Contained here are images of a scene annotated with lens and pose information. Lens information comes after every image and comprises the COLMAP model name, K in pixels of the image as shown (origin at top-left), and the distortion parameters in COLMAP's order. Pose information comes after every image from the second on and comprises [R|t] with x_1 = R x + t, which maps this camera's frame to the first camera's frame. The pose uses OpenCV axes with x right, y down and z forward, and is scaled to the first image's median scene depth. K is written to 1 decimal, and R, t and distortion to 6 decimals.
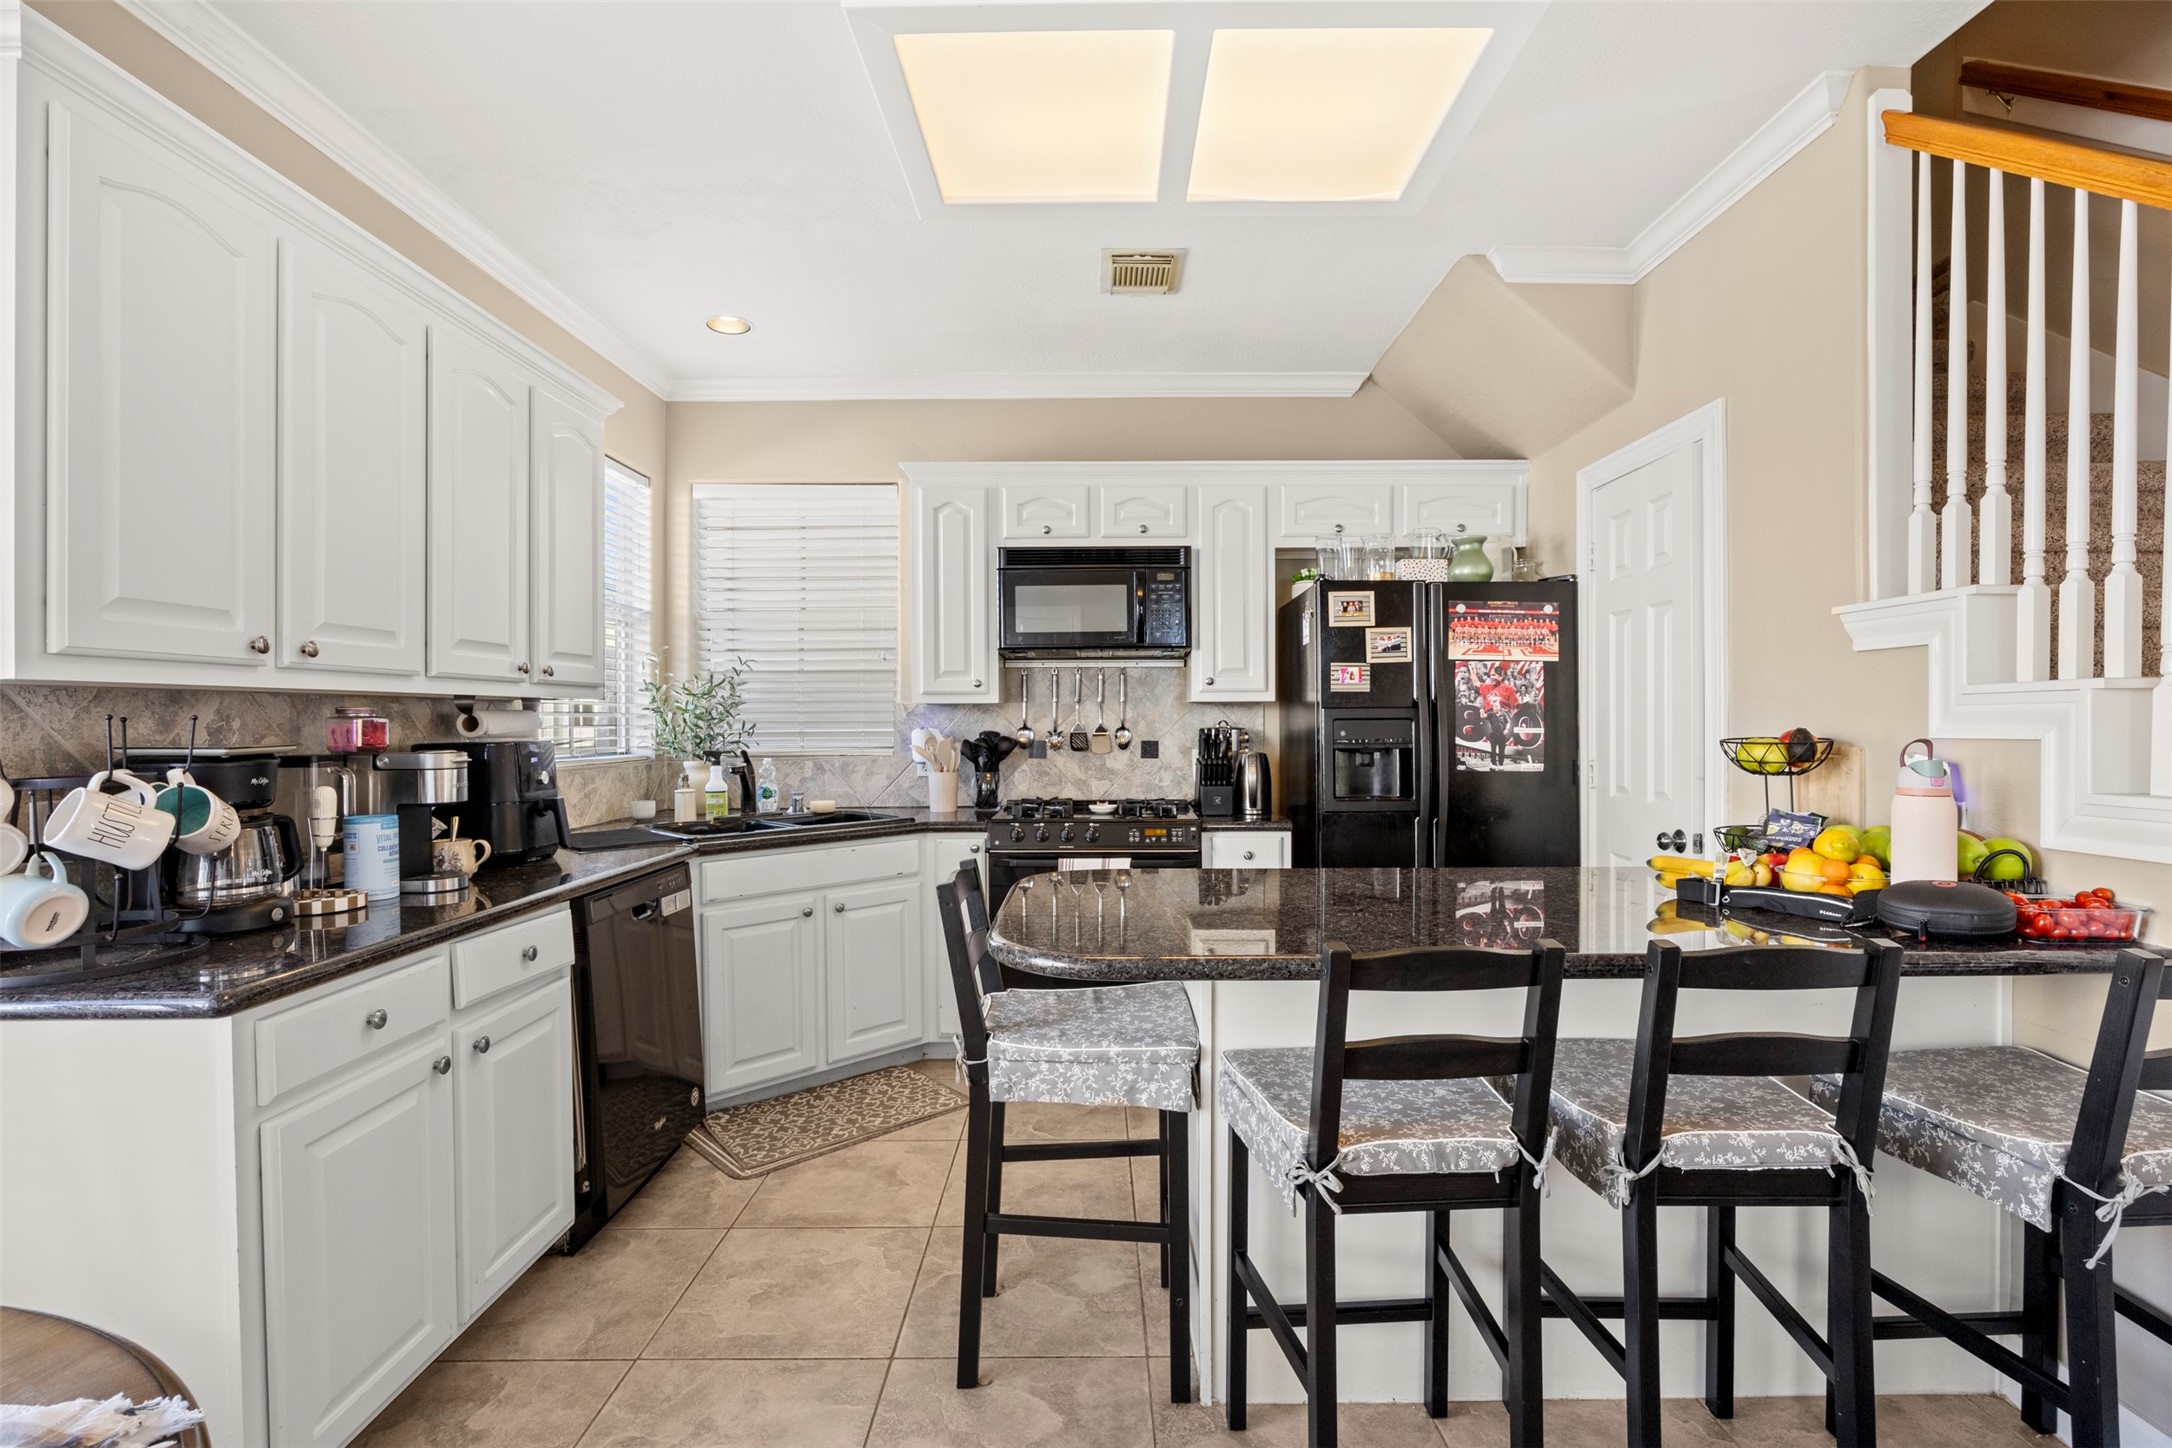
lens RADIAL K [[991.9, 0, 1086.0], [0, 991.9, 724.0], [0, 0, 1]] dist [-0.009370, 0.000012]
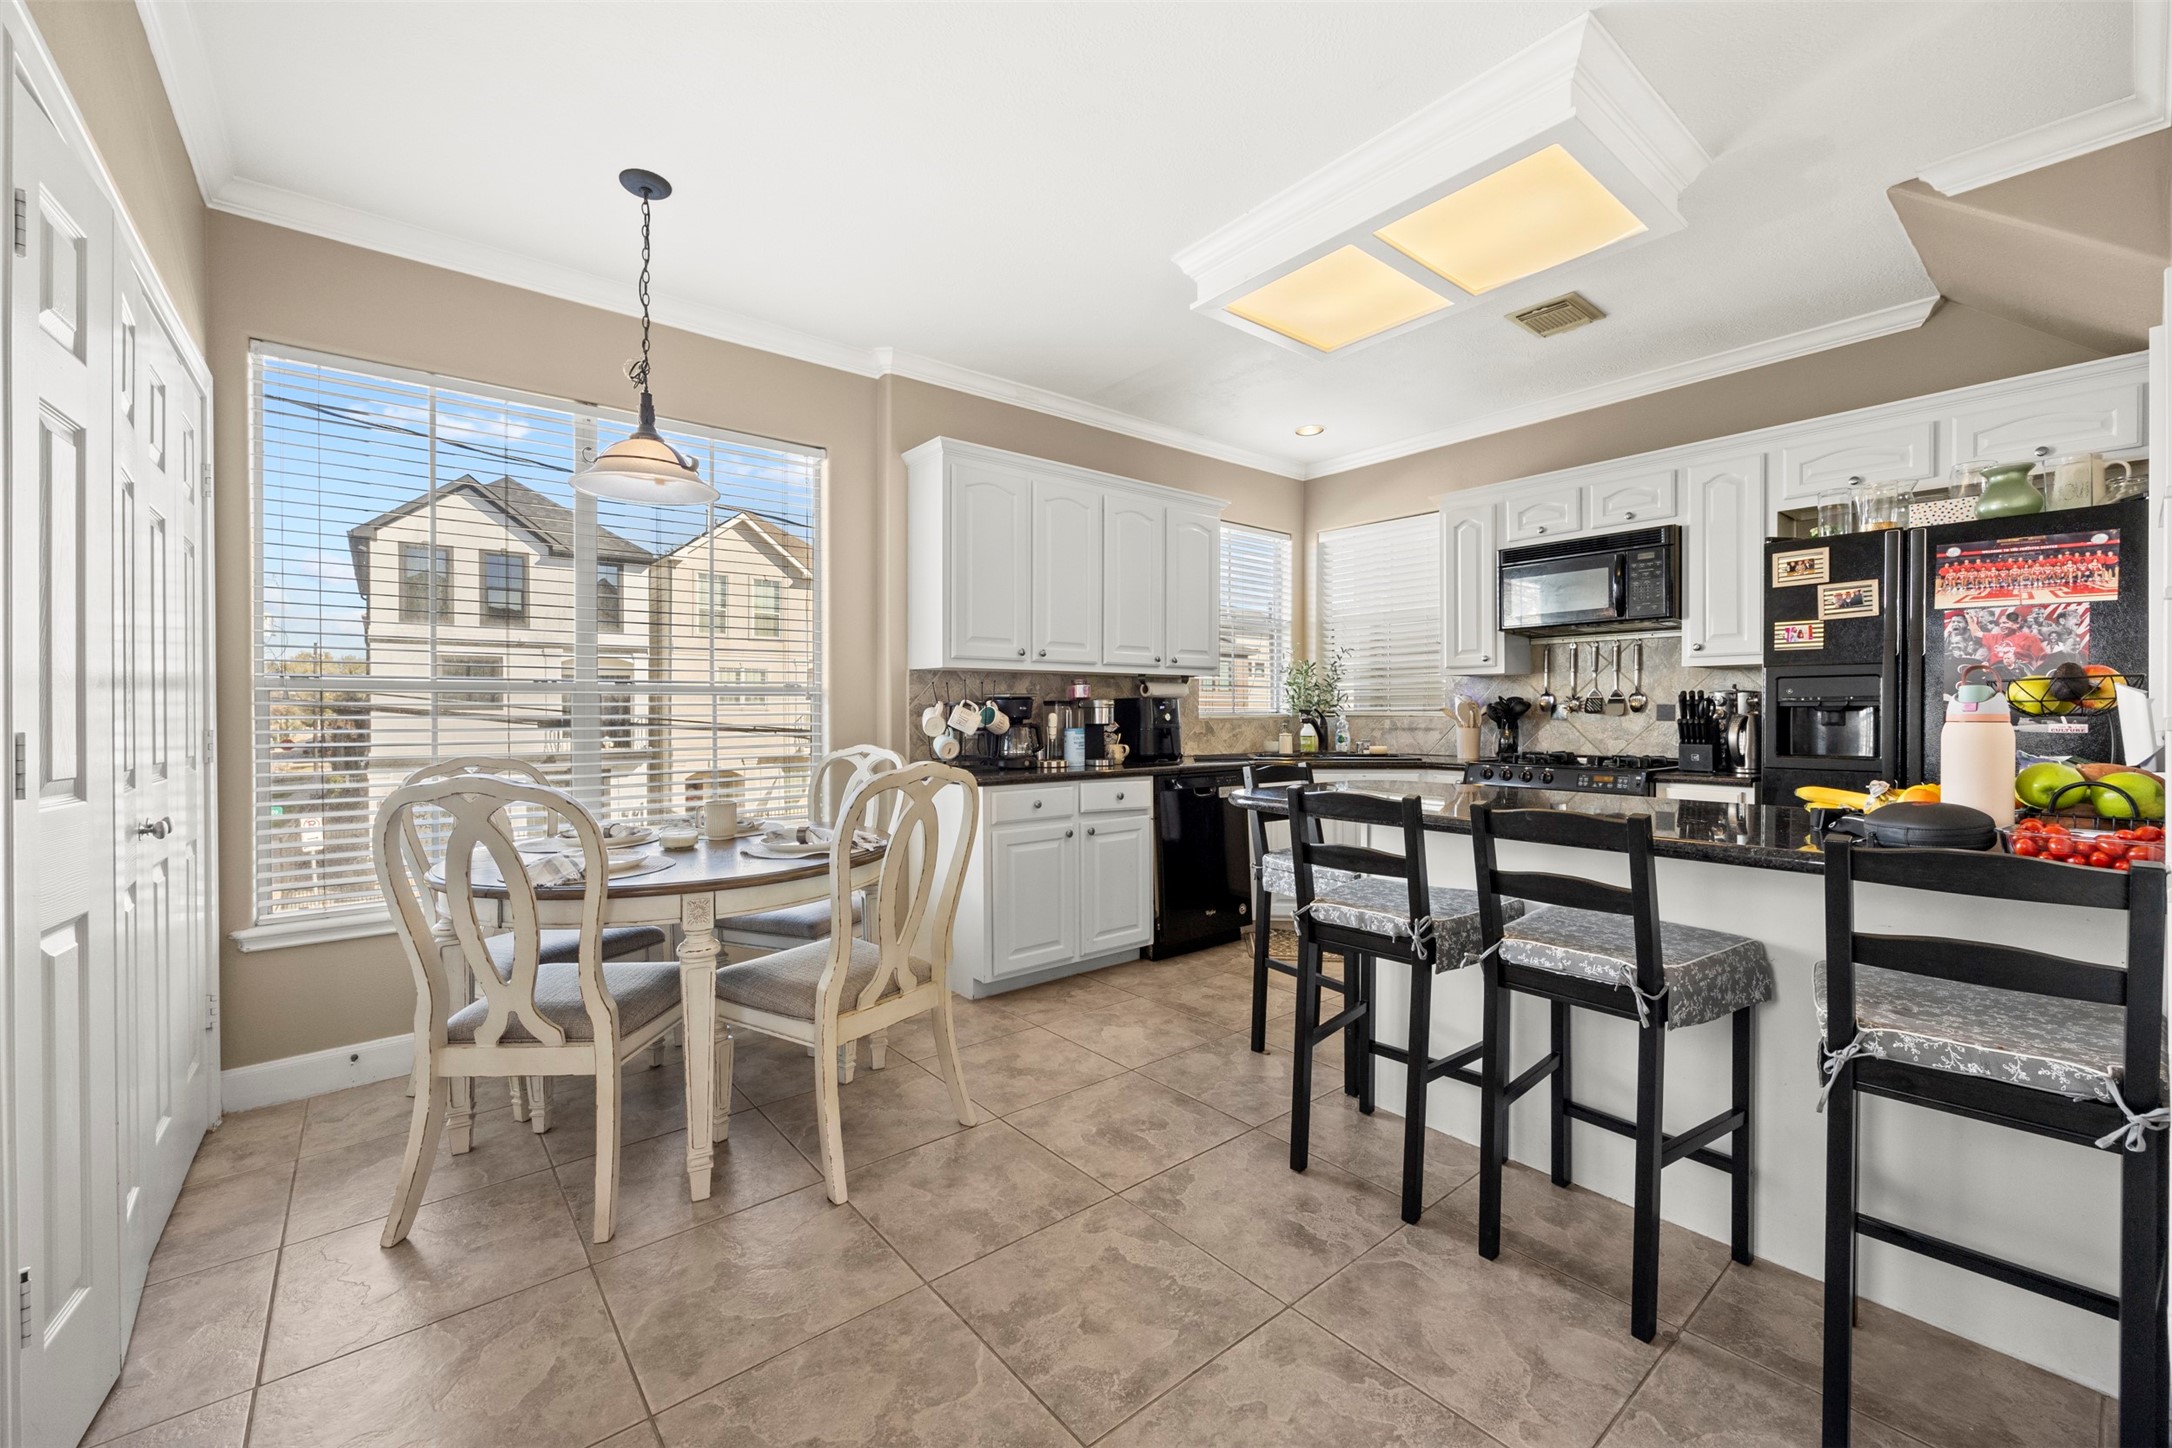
lens RADIAL K [[862.7, 0, 1086.0], [0, 862.7, 724.0], [0, 0, 1]] dist [0.001565, 0.000398]
pose [[0.633288, 0.016163, -0.773747, 0.491638], [-0.006212, 0.999856, 0.015802, 0.033661], [0.773891, -0.005201, 0.633297, -0.122633]]
